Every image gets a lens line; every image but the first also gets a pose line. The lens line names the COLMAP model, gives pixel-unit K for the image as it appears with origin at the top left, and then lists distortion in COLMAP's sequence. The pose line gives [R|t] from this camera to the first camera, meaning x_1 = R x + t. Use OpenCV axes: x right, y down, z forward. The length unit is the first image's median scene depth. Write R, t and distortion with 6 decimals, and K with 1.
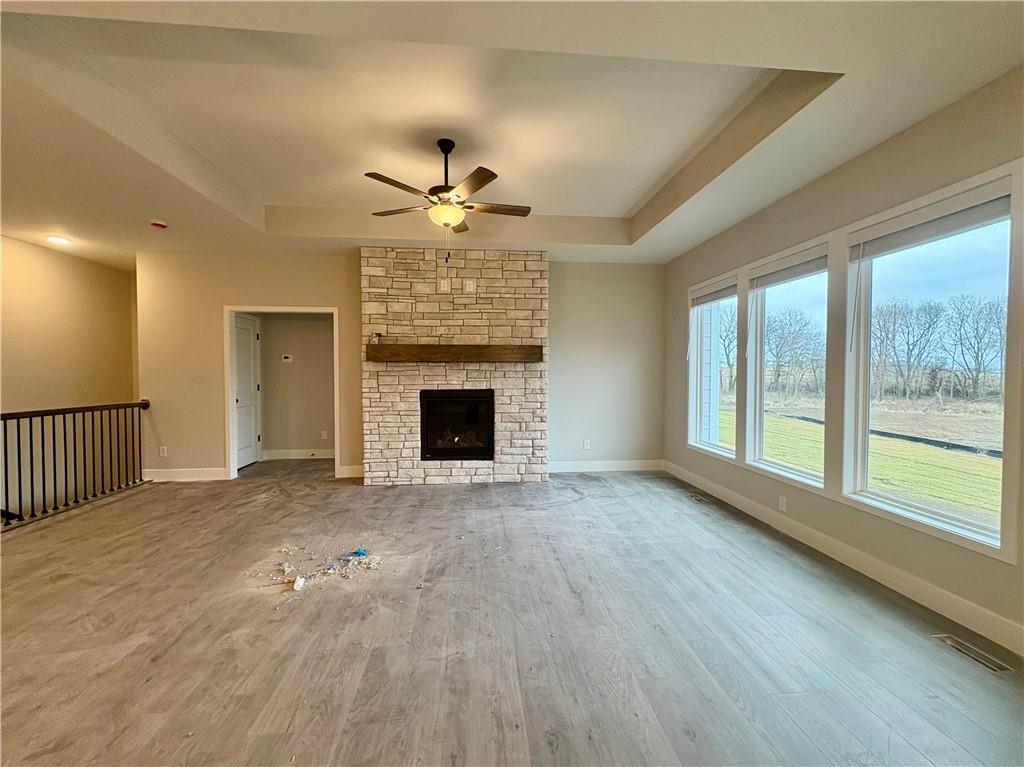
lens RADIAL K [[415.6, 0, 508.9], [0, 415.6, 382.0], [0, 0, 1]] dist [-0.000775, 0.000071]
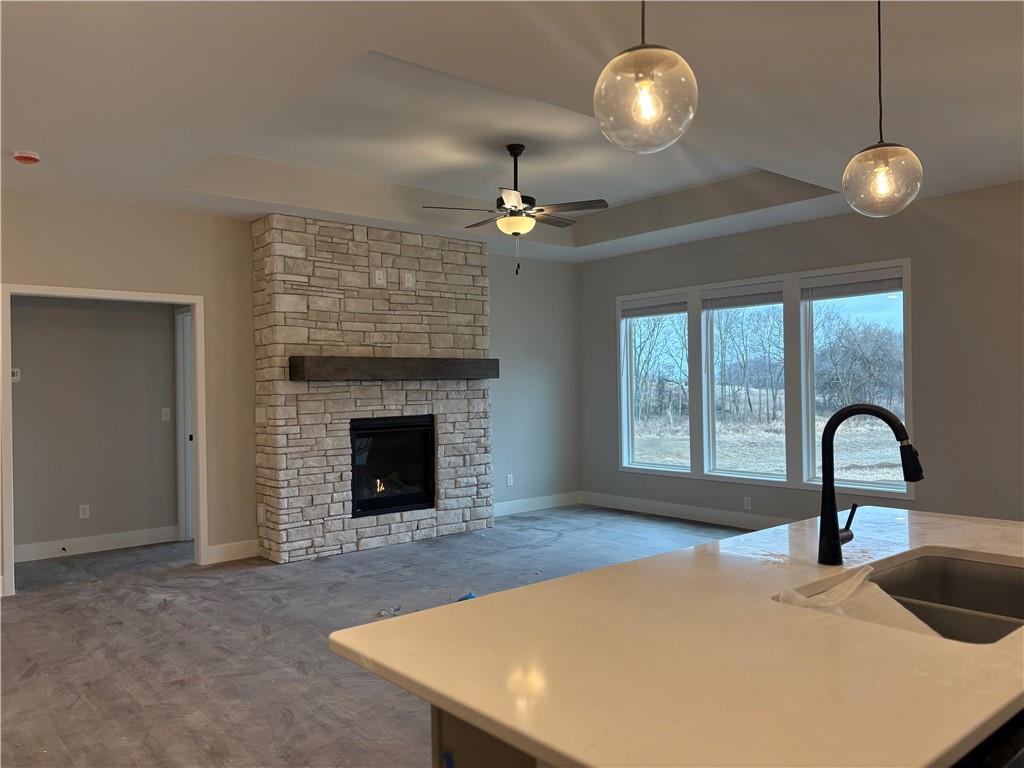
lens RADIAL K [[778.4, 0, 512.0], [0, 778.4, 384.0], [0, 0, 1]] dist [0.035960, -0.034521]
pose [[0.811961, -0.013304, 0.583560, -0.775704], [0.032515, 0.999219, -0.022461, -0.002422], [-0.582805, 0.037212, 0.811759, -0.262439]]
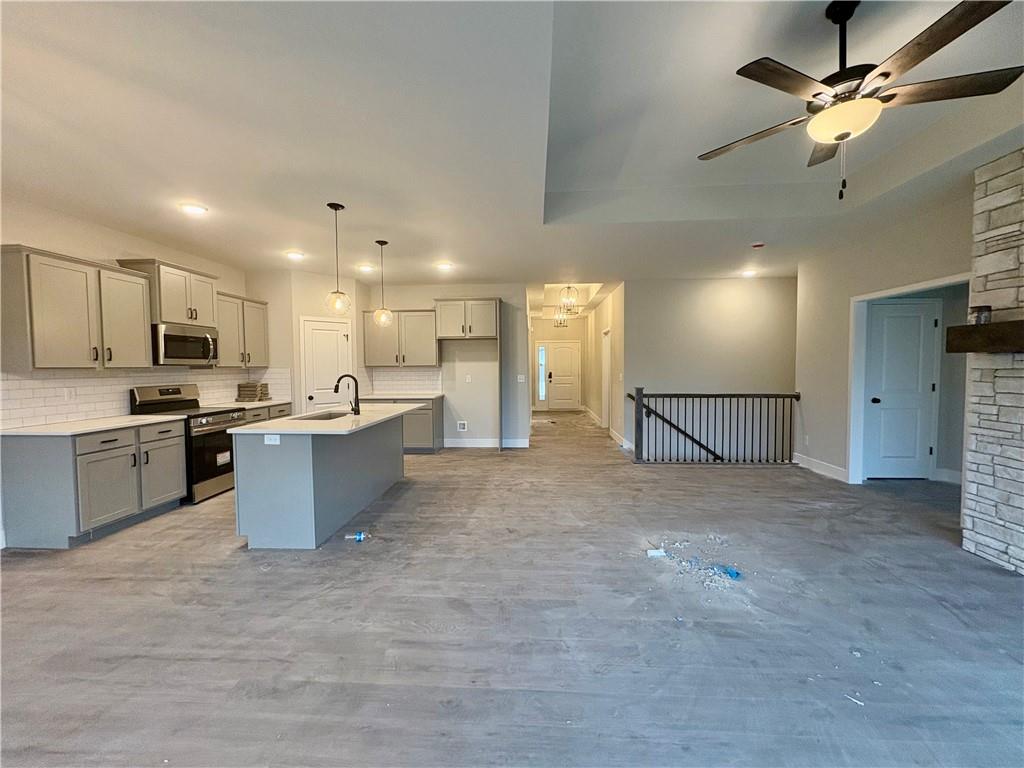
lens RADIAL K [[406.3, 0, 514.8], [0, 406.3, 382.2], [0, 0, 1]] dist [0.000504, -0.000391]
pose [[-0.140334, 0.039967, -0.989297, 0.350040], [-0.018129, 0.998914, 0.042928, -0.019759], [0.989938, 0.023959, -0.139457, 0.399934]]
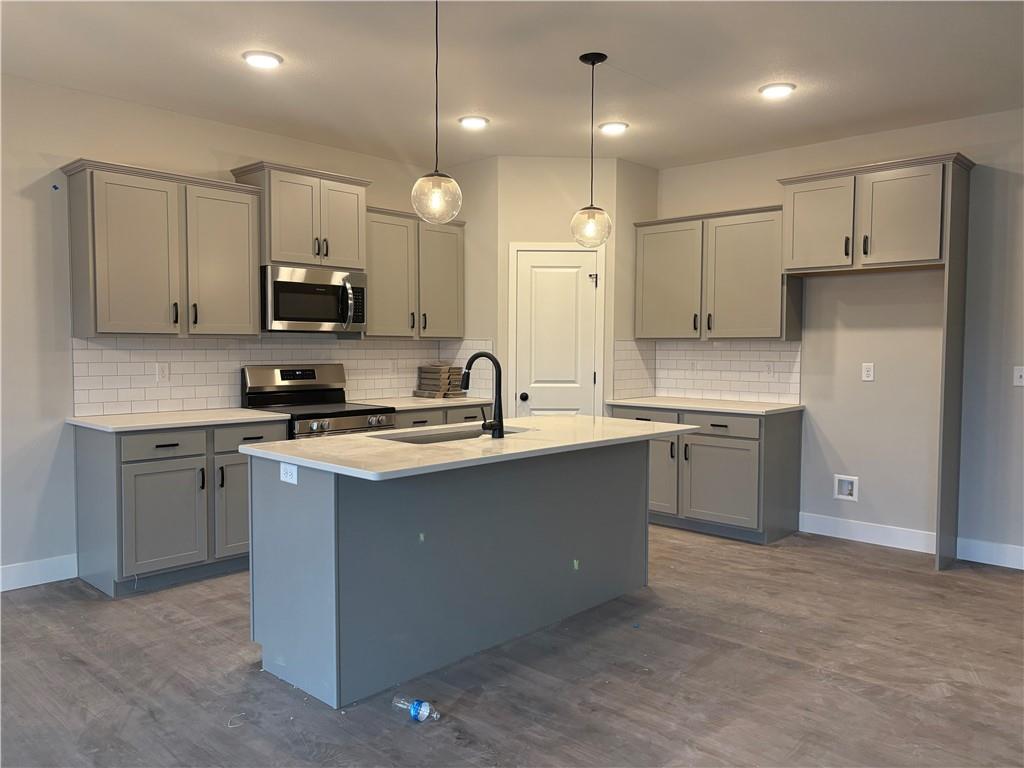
lens RADIAL K [[778.4, 0, 512.0], [0, 778.4, 384.0], [0, 0, 1]] dist [0.035960, -0.034521]
pose [[-0.741682, 0.030973, -0.670036, 0.066803], [-0.022178, 0.997255, 0.070647, -0.016022], [0.670385, 0.067258, -0.738959, 0.517504]]
